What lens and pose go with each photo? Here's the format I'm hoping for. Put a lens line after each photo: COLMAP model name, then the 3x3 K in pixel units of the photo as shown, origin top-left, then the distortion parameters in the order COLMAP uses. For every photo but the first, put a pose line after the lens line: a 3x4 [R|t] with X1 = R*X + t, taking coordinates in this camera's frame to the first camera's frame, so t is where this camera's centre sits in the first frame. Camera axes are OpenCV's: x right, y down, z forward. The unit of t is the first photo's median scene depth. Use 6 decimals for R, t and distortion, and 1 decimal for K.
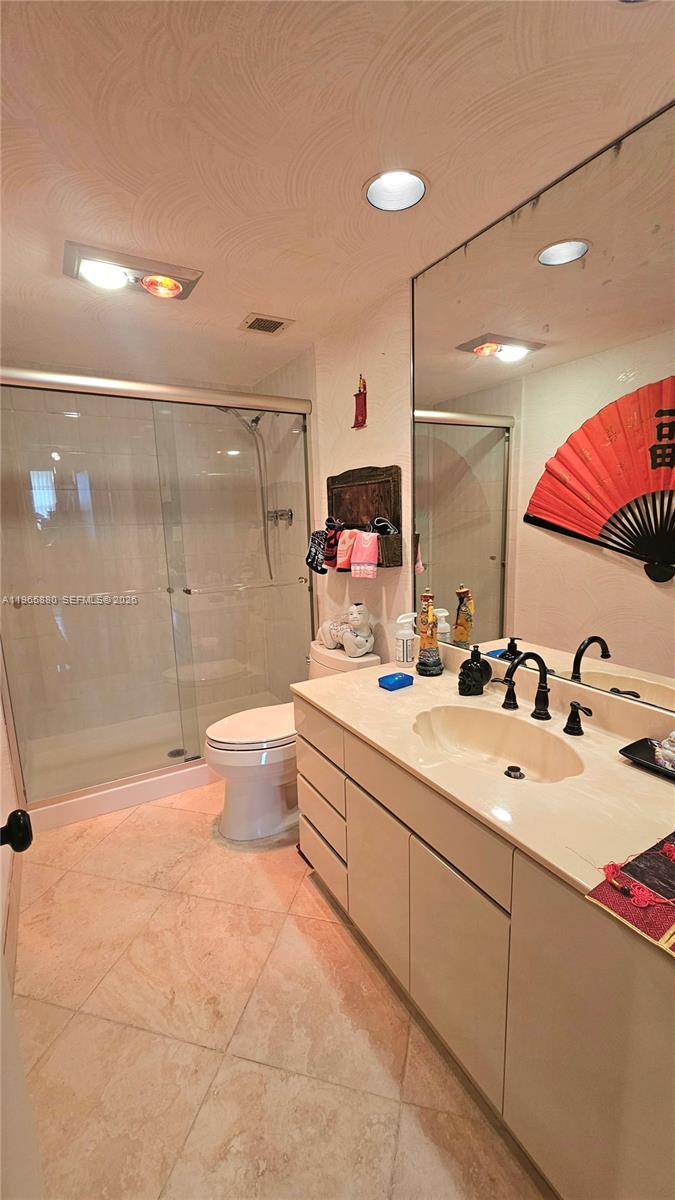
lens RADIAL K [[489.7, 0, 341.4], [0, 489.7, 605.6], [0, 0, 1]] dist [0.000084, -0.000267]
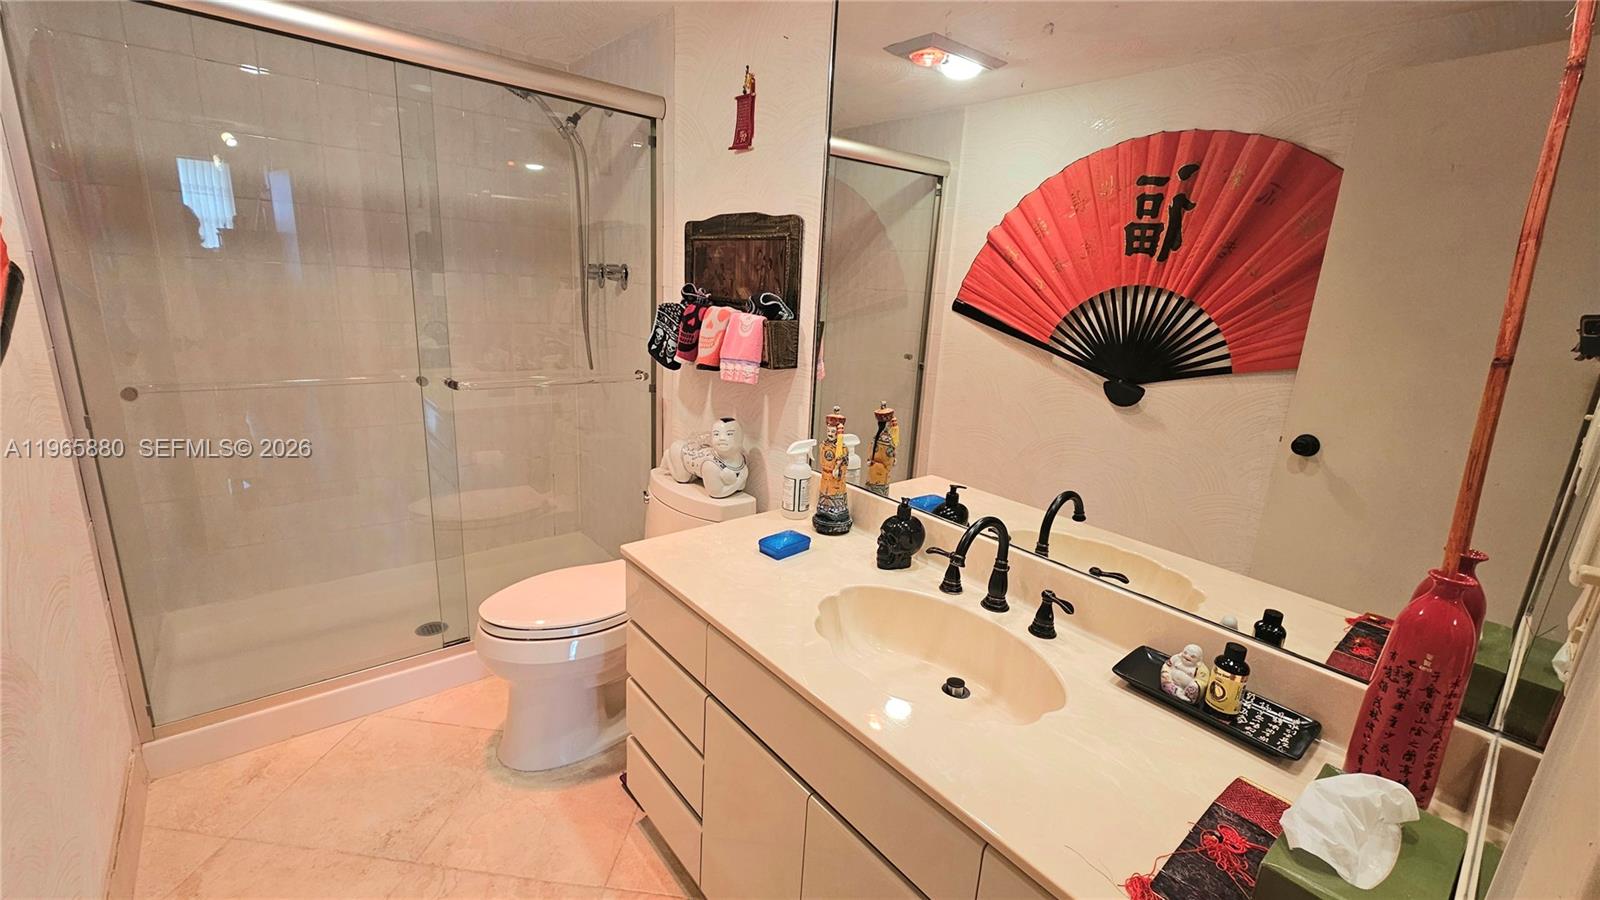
lens RADIAL K [[652.9, 0, 806.1], [0, 652.9, 445.2], [0, 0, 1]] dist [0.000084, -0.000267]
pose [[0.981657, 0.039538, 0.186511, -0.025877], [-0.052057, 0.996673, 0.062707, -0.030583], [-0.183412, -0.071266, 0.980450, 0.104285]]
